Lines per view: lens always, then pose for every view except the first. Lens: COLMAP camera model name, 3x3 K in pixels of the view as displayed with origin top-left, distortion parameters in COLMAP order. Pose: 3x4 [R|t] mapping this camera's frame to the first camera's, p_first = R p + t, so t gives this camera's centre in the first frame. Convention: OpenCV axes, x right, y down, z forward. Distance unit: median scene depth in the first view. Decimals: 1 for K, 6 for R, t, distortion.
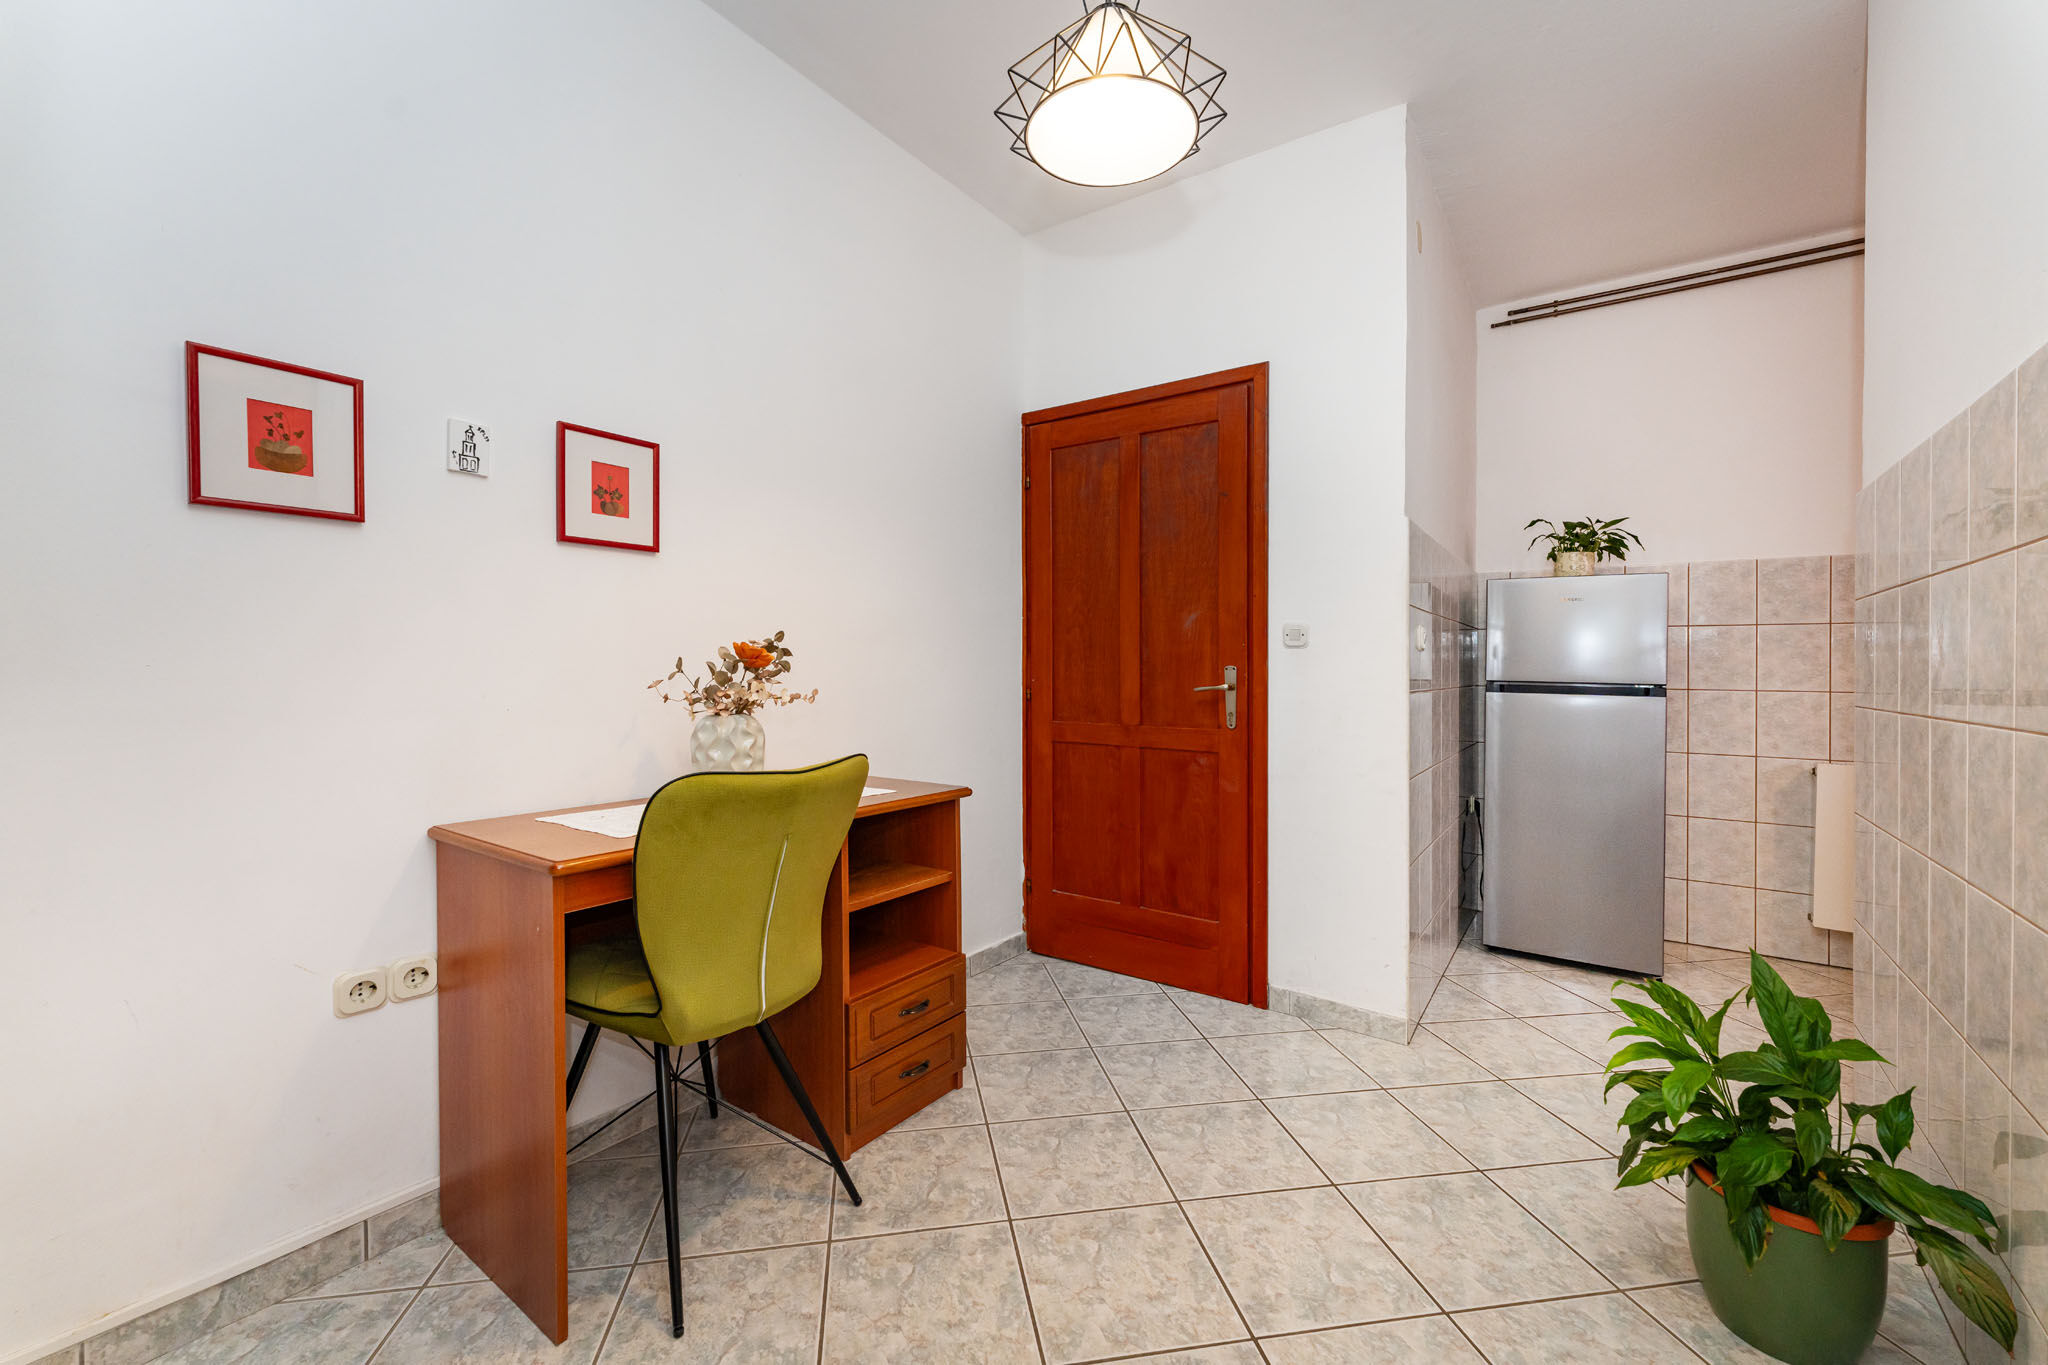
lens RADIAL K [[837.6, 0, 1008.8], [0, 837.6, 670.0], [0, 0, 1]] dist [-0.001931, -0.000174]
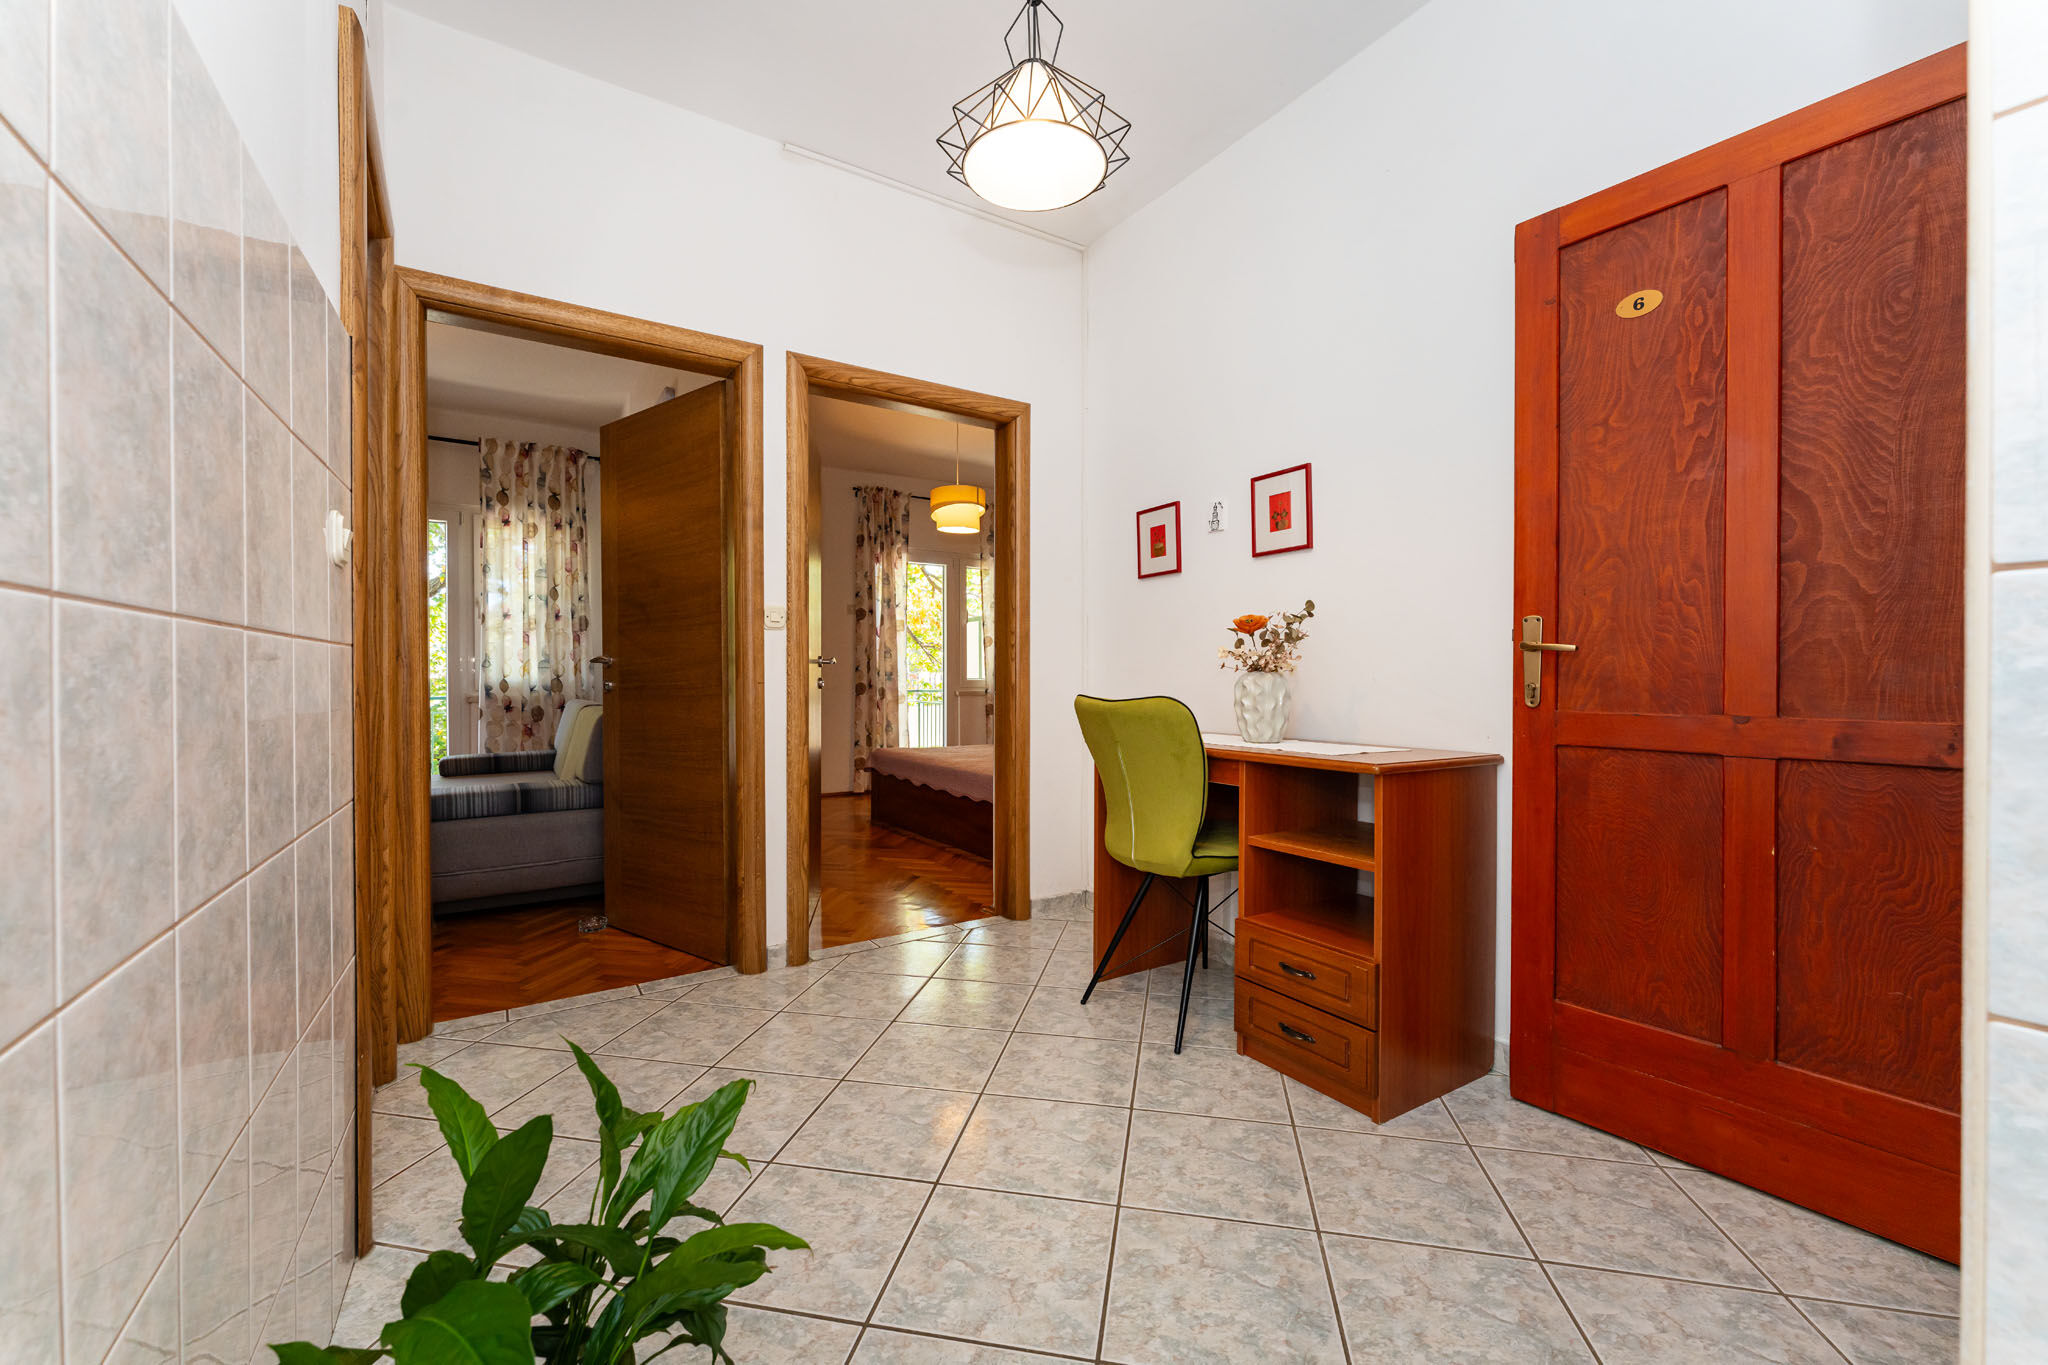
lens RADIAL K [[837.6, 0, 1022.6], [0, 837.6, 693.4], [0, 0, 1]] dist [-0.001931, -0.000174]
pose [[-0.374706, 0.007262, -0.927115, 1.104014], [-0.007968, 0.999907, 0.011053, 0.083389], [0.927109, 0.011529, -0.374613, 1.281376]]
